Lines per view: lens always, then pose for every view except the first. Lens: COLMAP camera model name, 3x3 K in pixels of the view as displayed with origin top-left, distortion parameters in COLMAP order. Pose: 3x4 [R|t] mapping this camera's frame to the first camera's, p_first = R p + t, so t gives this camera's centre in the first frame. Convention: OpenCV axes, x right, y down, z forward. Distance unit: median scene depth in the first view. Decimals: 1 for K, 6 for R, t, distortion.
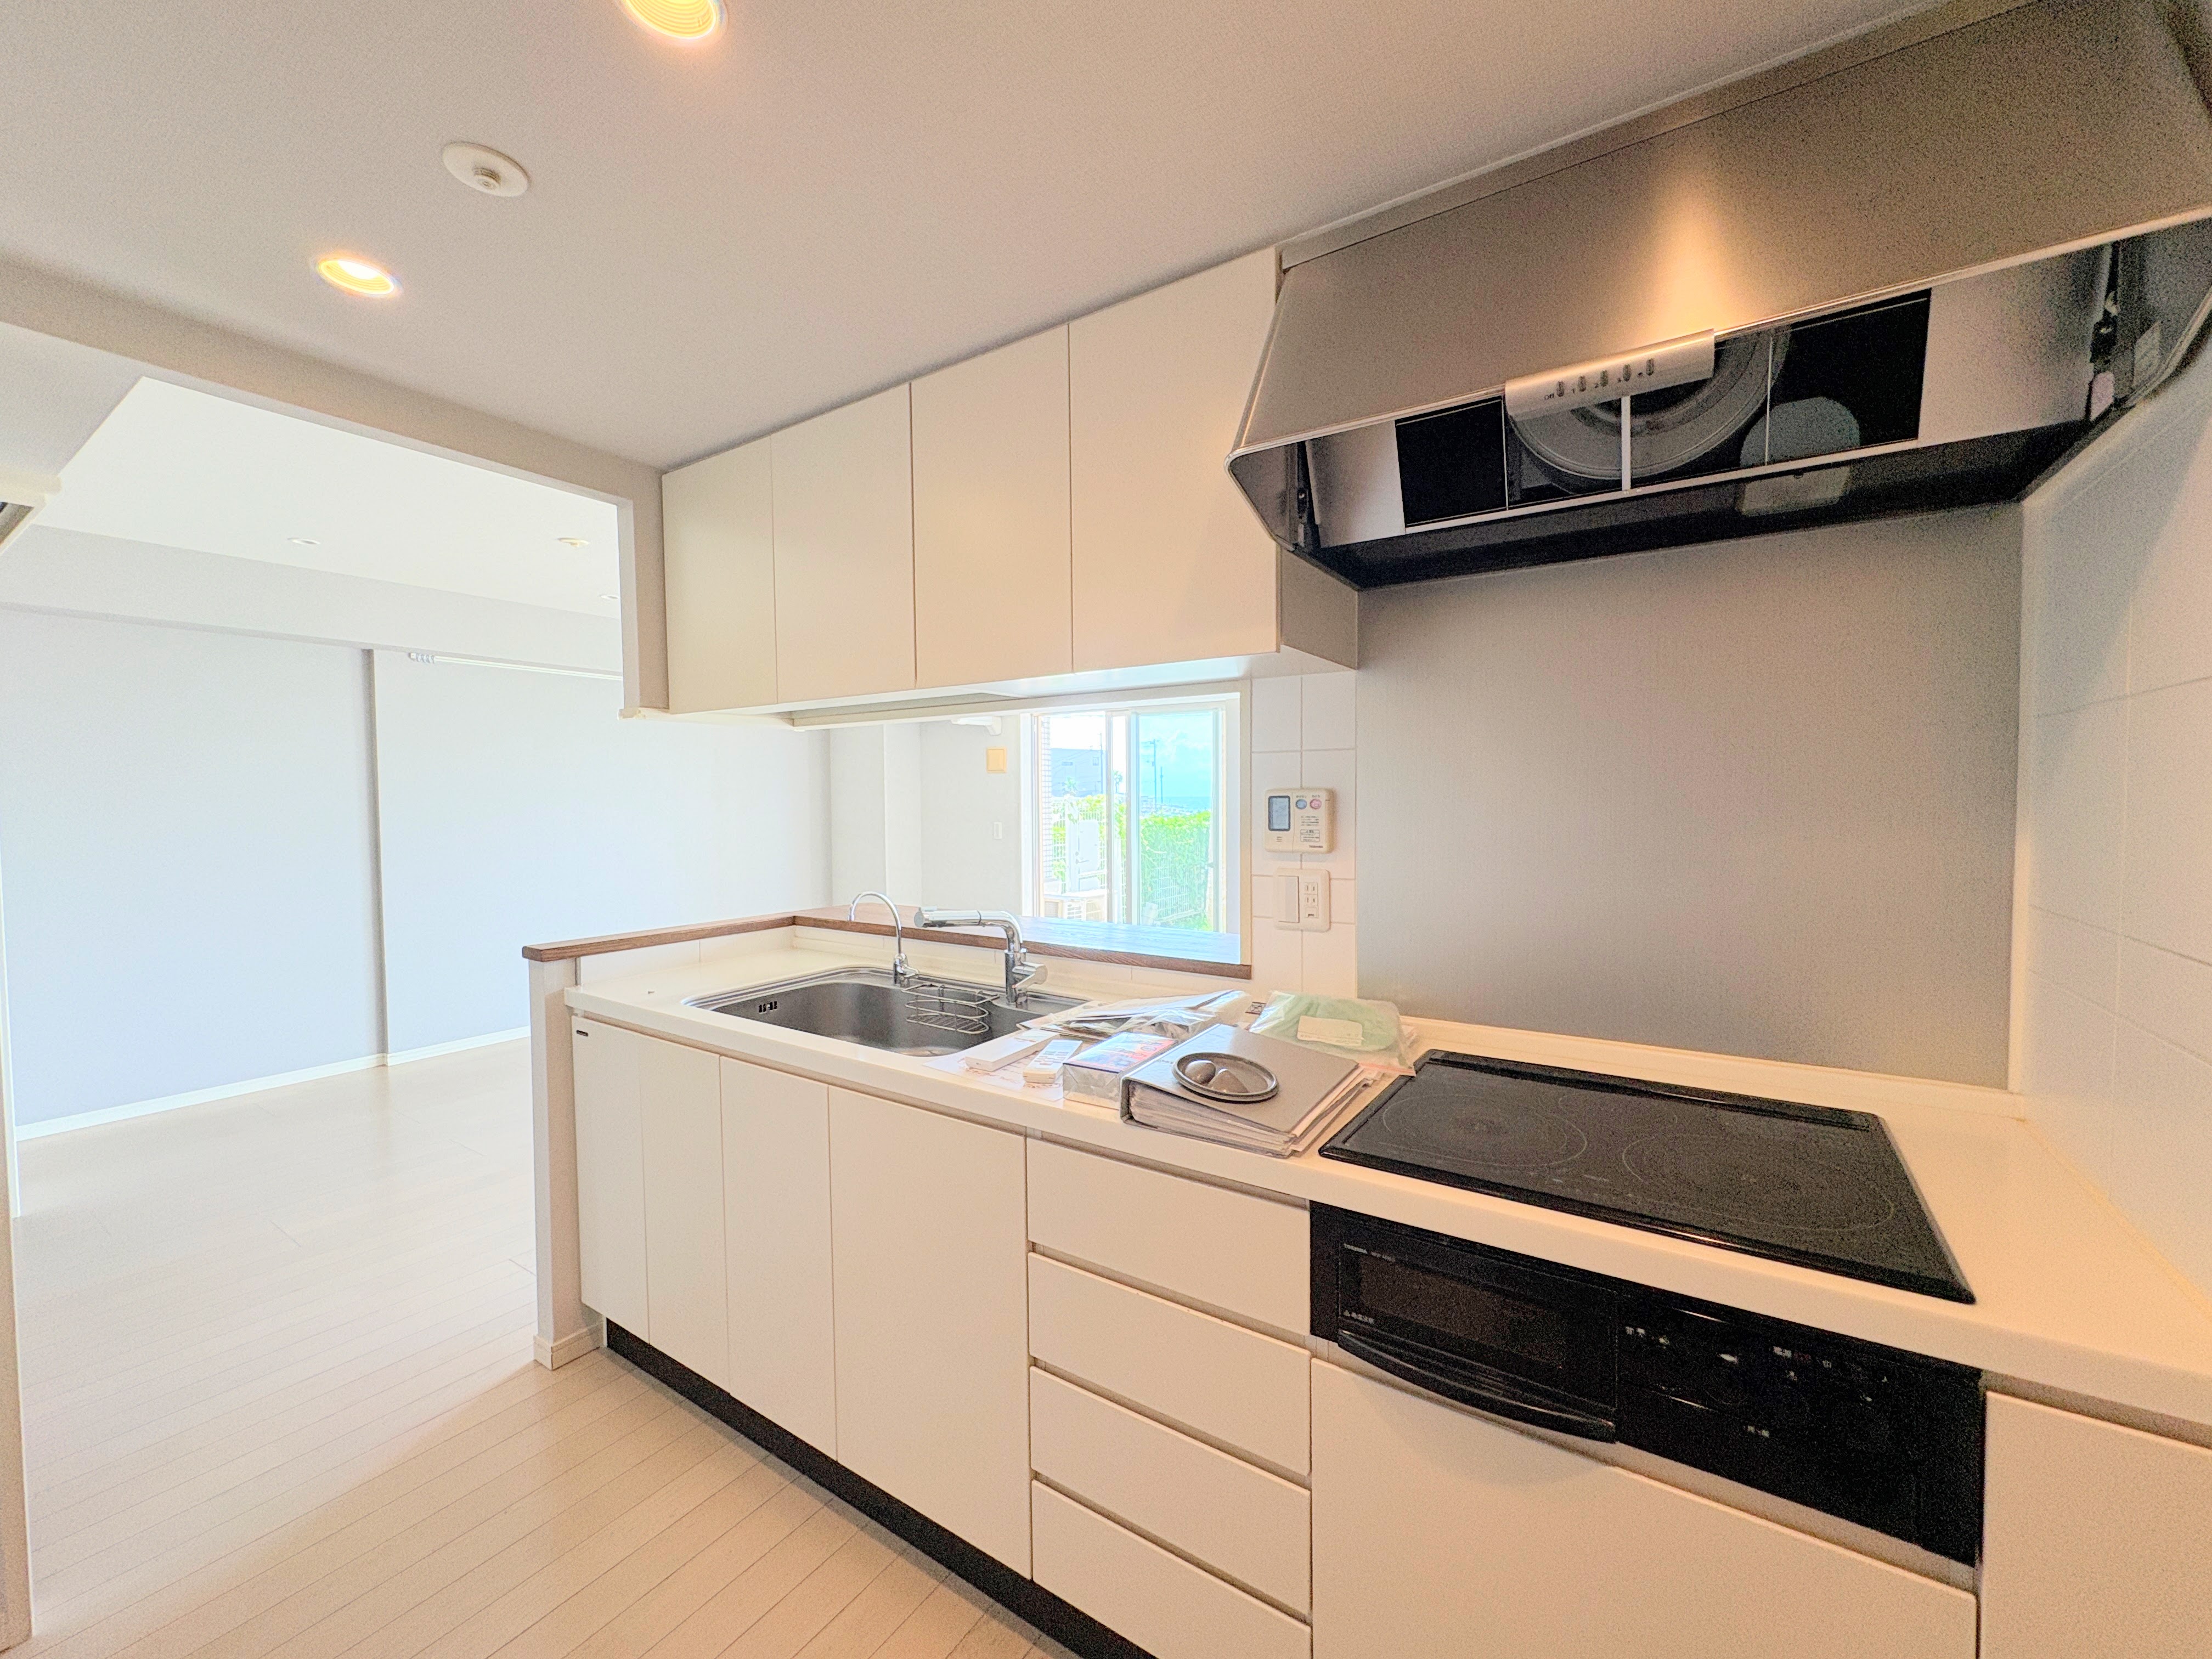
lens RADIAL K [[877.1, 0, 1101.2], [0, 877.1, 828.7], [0, 0, 1]] dist [-0.000939, -0.000433]
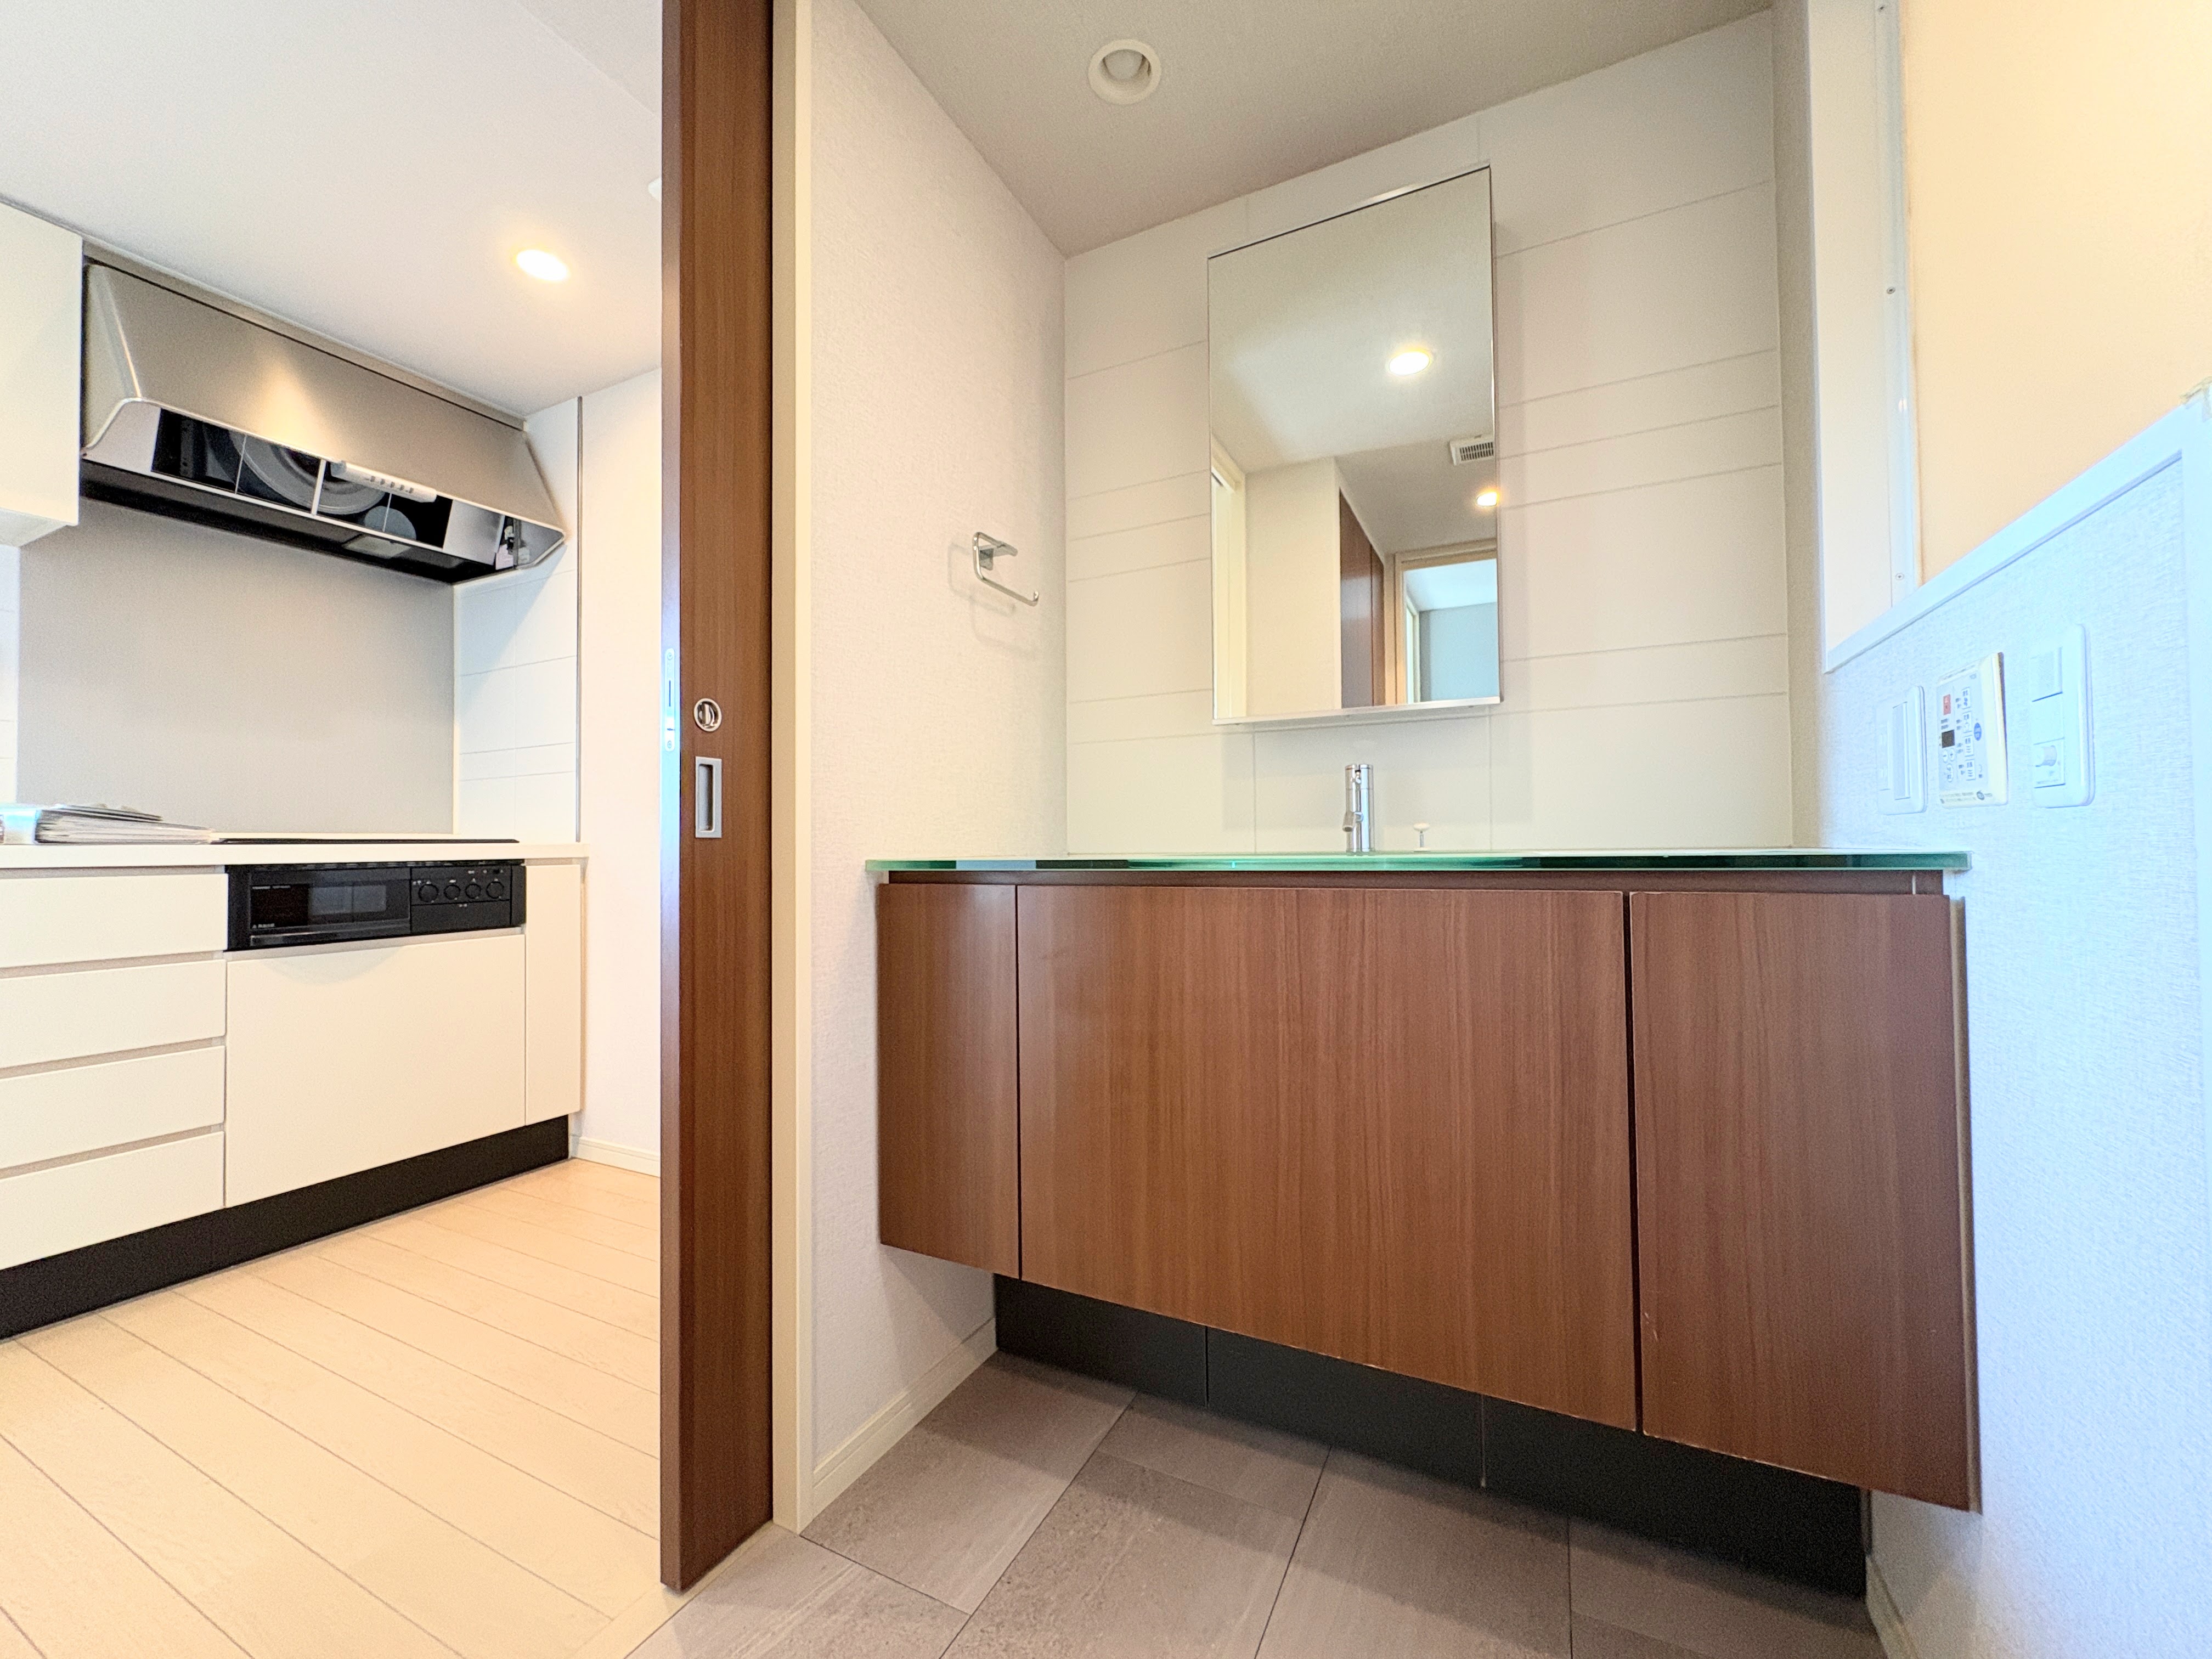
lens RADIAL K [[877.1, 0, 1101.2], [0, 877.1, 828.7], [0, 0, 1]] dist [-0.000939, -0.000433]
pose [[-0.115135, 0.029825, 0.992902, -1.471149], [0.048661, 0.998518, -0.024351, 0.423117], [-0.992157, 0.045512, -0.116416, -0.435462]]
